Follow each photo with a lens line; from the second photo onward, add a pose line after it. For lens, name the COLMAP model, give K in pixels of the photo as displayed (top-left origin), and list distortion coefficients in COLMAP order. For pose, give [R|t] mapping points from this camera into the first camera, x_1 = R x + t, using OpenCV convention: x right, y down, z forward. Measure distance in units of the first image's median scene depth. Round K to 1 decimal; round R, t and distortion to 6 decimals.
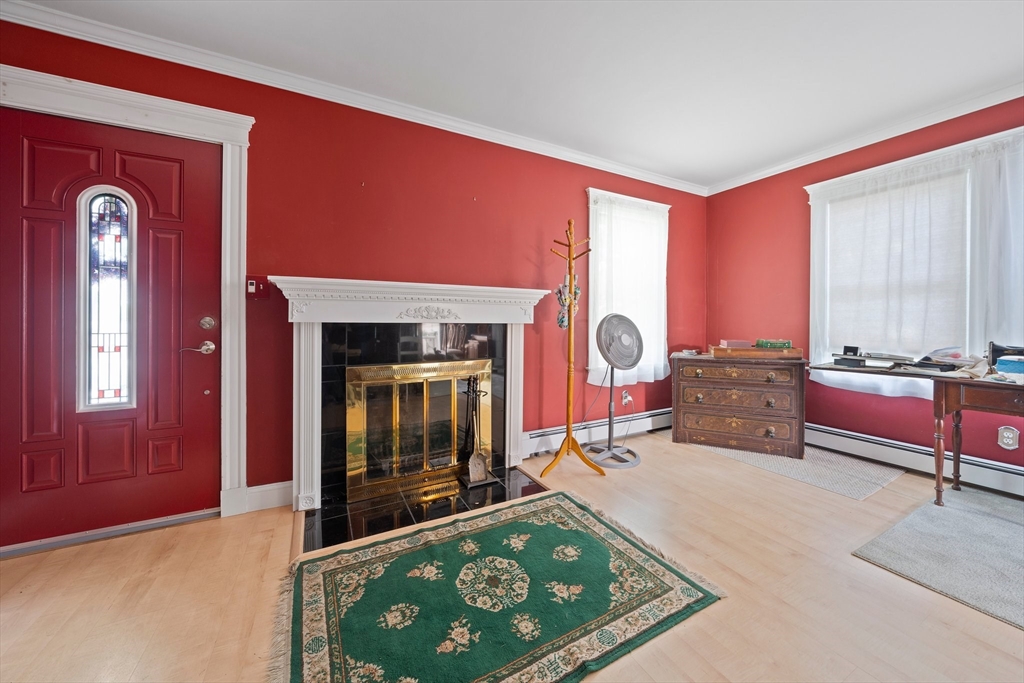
lens RADIAL K [[356.6, 0, 501.6], [0, 356.6, 330.4], [0, 0, 1]] dist [-0.007354, -0.000136]
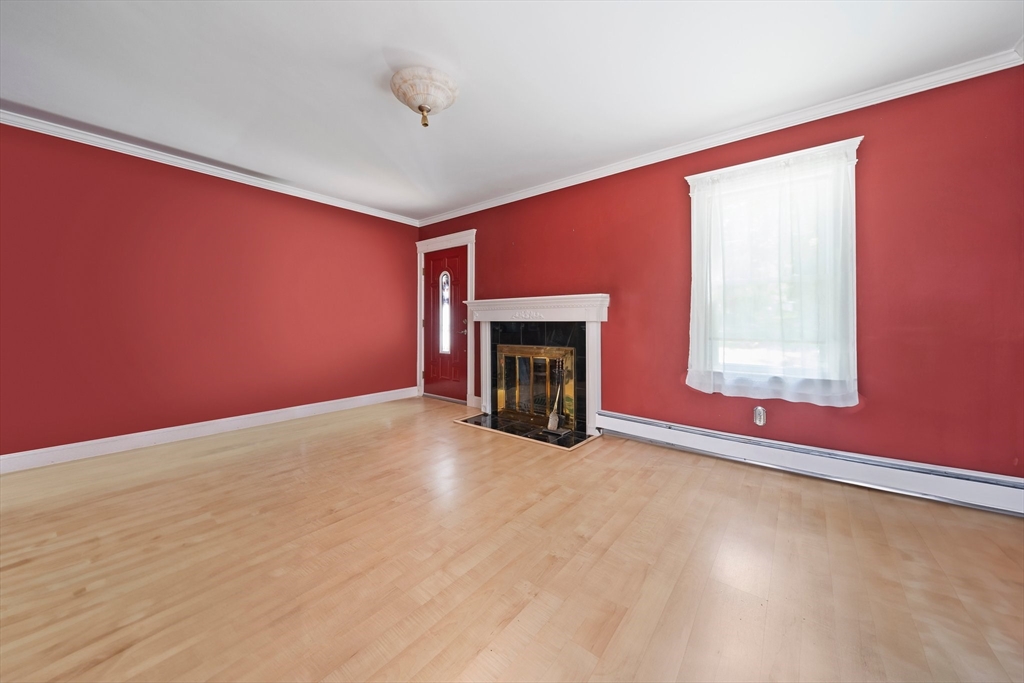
lens RADIAL K [[356.6, 0, 501.6], [0, 356.6, 330.4], [0, 0, 1]] dist [-0.007354, -0.000136]
pose [[0.388208, 0.017909, -0.921398, 1.521385], [-0.022004, 0.999706, 0.010160, 0.008661], [0.921309, 0.016330, 0.388488, 0.317070]]
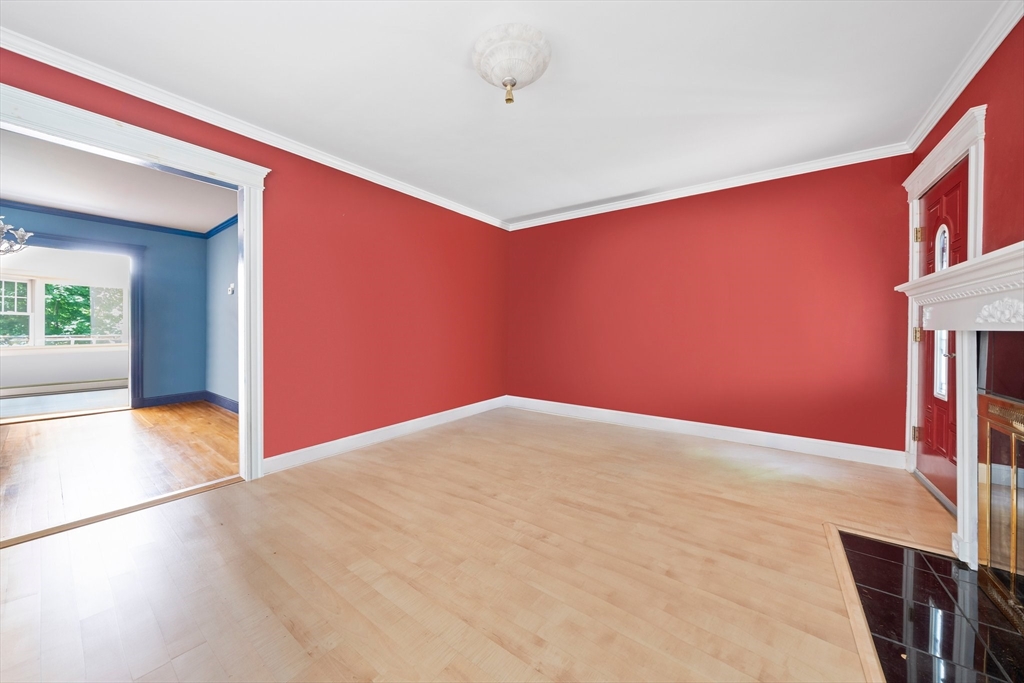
lens RADIAL K [[351.3, 0, 512.0], [0, 351.3, 341.5], [0, 0, 1]] dist [-0.006060, -0.000053]
pose [[-0.894640, 0.007655, -0.446723, 0.818738], [-0.015784, 0.998688, 0.048723, -0.020254], [0.446509, 0.050640, -0.893345, 1.373306]]
